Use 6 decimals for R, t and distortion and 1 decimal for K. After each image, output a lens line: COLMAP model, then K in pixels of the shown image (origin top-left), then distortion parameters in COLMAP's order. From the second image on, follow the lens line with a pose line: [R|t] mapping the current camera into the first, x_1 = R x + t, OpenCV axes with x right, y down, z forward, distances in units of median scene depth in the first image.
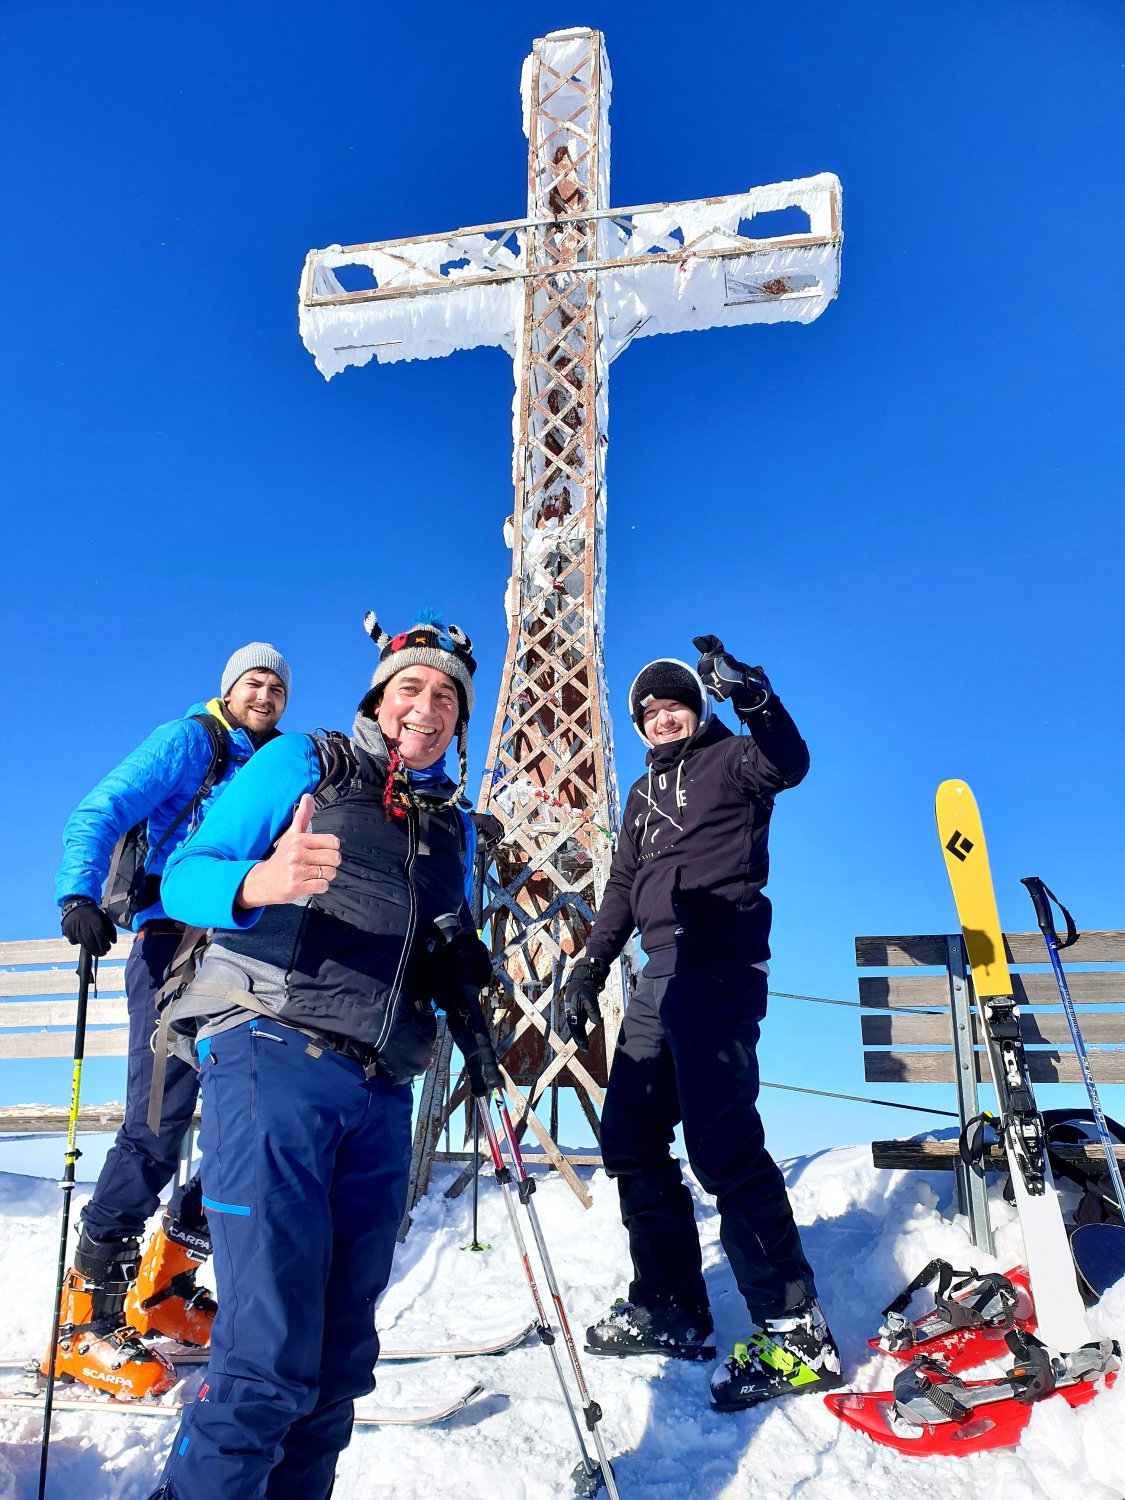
lens RADIAL K [[1139.0, 0, 562.7], [0, 1139.0, 740.7], [0, 0, 1]] dist [0.040637, -0.016665]
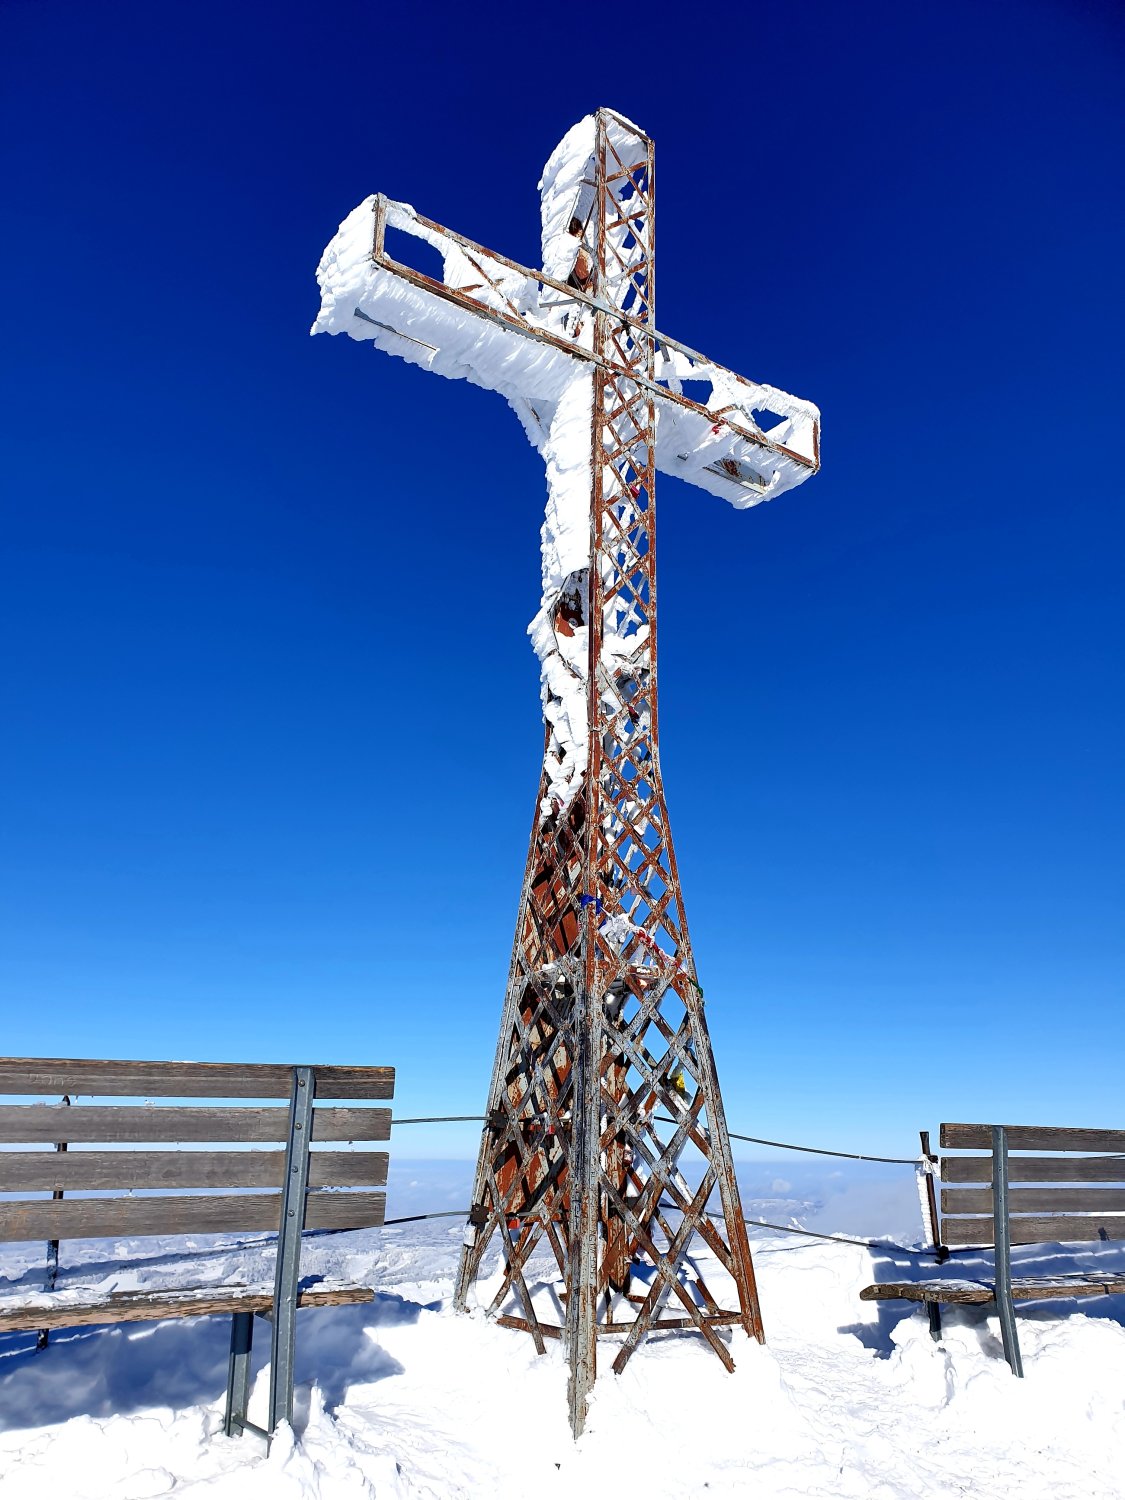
lens RADIAL K [[1139.0, 0, 563.1], [0, 1139.0, 757.7], [0, 0, 1]] dist [0.040637, -0.016665]
pose [[0.711389, 0.226073, 0.665445, -0.598242], [-0.246371, 0.966984, -0.065134, -0.018482], [-0.658200, -0.117610, 0.743600, 0.267551]]
